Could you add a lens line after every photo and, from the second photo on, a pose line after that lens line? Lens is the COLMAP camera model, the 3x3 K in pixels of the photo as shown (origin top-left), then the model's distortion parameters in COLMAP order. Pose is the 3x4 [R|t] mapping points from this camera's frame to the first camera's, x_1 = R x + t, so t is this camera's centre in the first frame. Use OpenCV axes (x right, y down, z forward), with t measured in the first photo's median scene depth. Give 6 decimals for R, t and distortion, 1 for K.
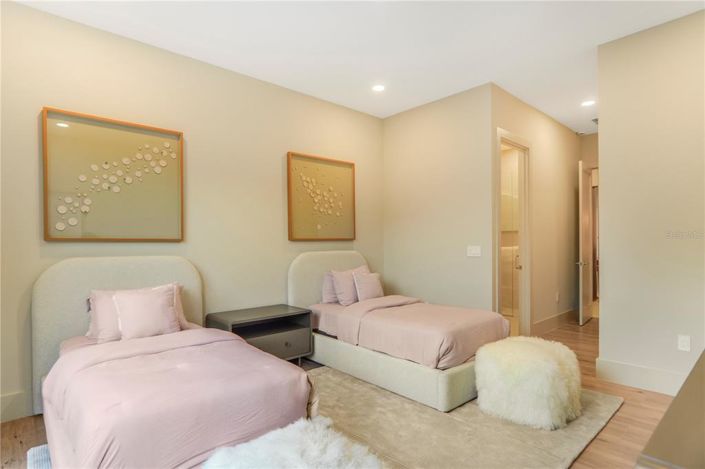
lens RADIAL K [[385.2, 0, 345.9], [0, 385.2, 234.6], [0, 0, 1]] dist [-0.005965, 0.007352]
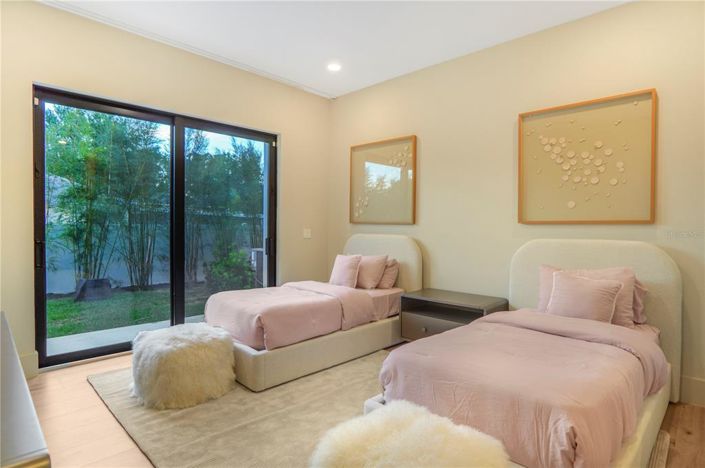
lens RADIAL K [[385.2, 0, 353.7], [0, 385.2, 234.5], [0, 0, 1]] dist [-0.005965, 0.007352]
pose [[0.045332, 0.033368, -0.998415, 0.630637], [0.014046, 0.999322, 0.034036, 0.006046], [0.998873, -0.015566, 0.044833, 0.582451]]
